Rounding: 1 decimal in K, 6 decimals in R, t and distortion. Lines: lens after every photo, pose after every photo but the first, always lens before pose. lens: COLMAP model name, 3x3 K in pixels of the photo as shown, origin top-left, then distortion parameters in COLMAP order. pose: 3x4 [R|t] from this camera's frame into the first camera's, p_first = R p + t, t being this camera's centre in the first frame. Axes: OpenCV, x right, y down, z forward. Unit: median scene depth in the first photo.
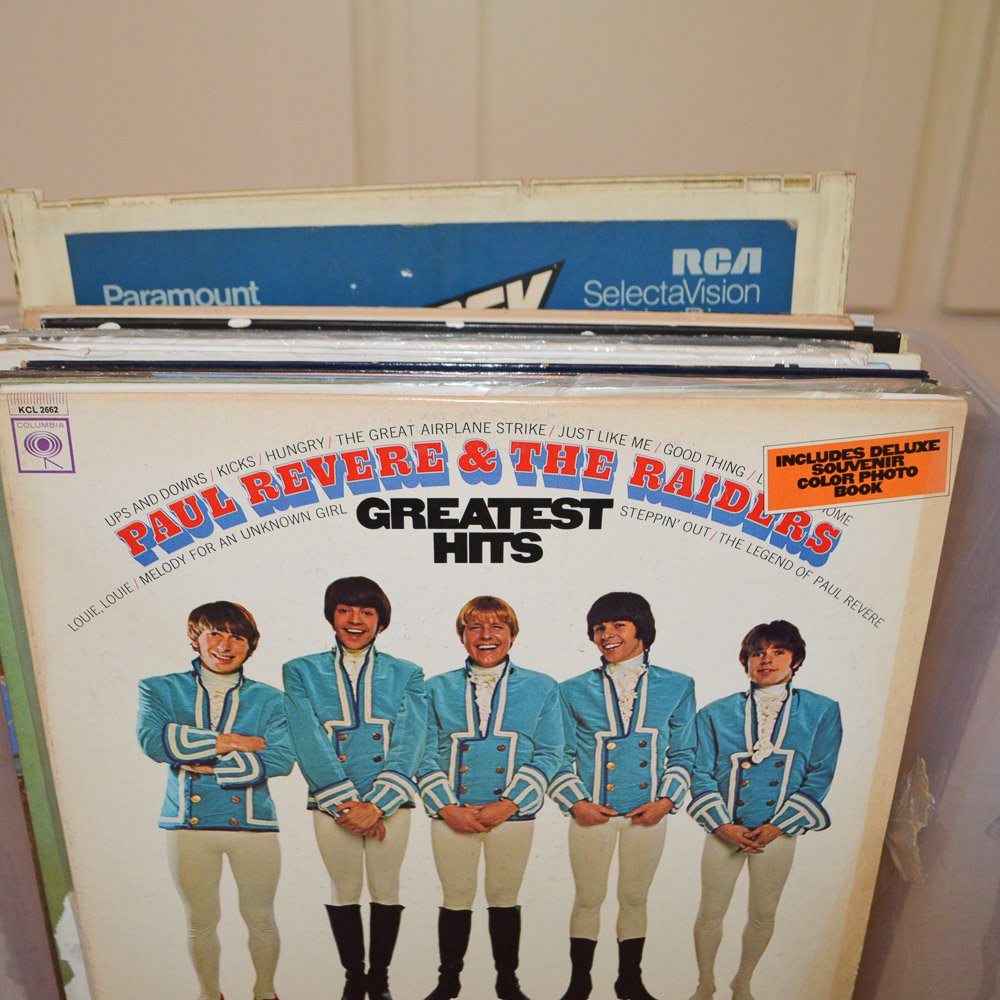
lens RADIAL K [[1153.2, 0, 489.0], [0, 1153.2, 522.9], [0, 0, 1]] dist [-0.113129, 0.020623]
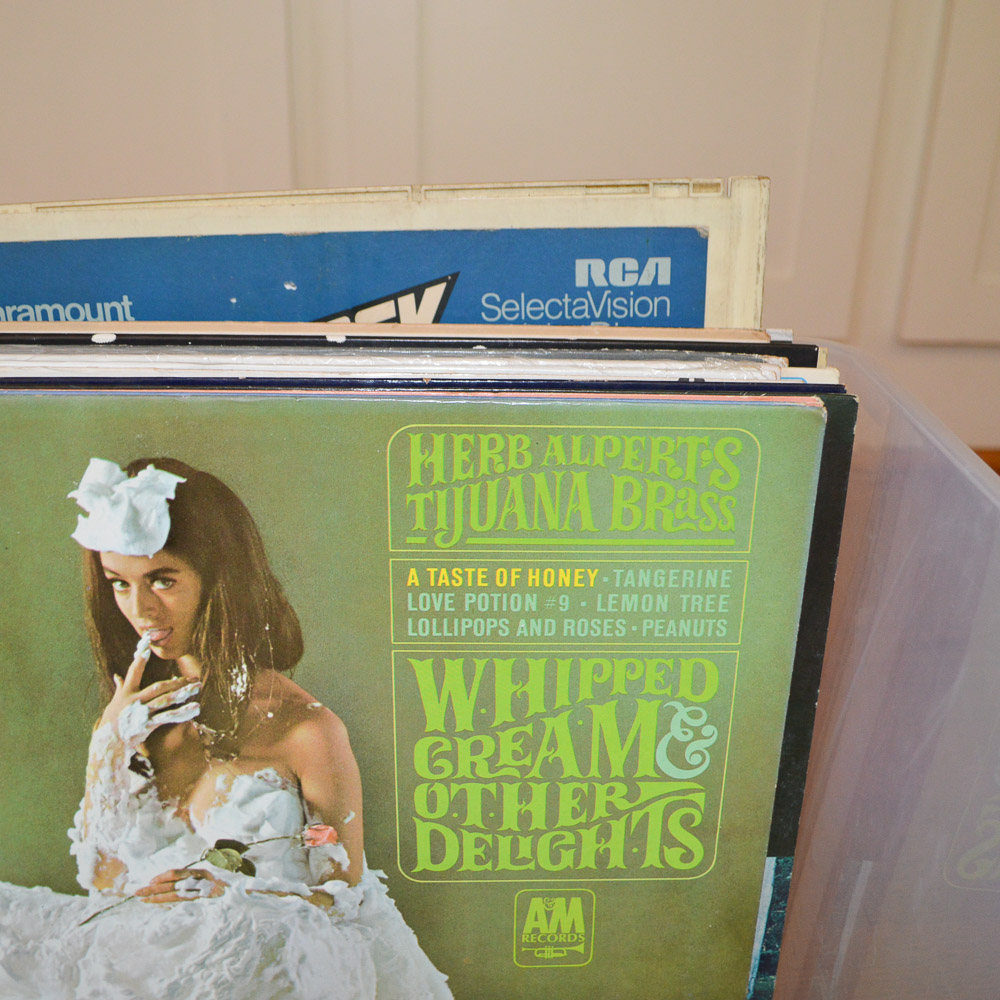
lens RADIAL K [[1153.2, 0, 489.0], [0, 1153.2, 522.9], [0, 0, 1]] dist [-0.113129, 0.020623]
pose [[0.999700, -0.005258, 0.023940, 0.067906], [0.006086, 0.999382, -0.034633, 0.008235], [-0.023743, 0.034768, 0.999113, 0.074070]]
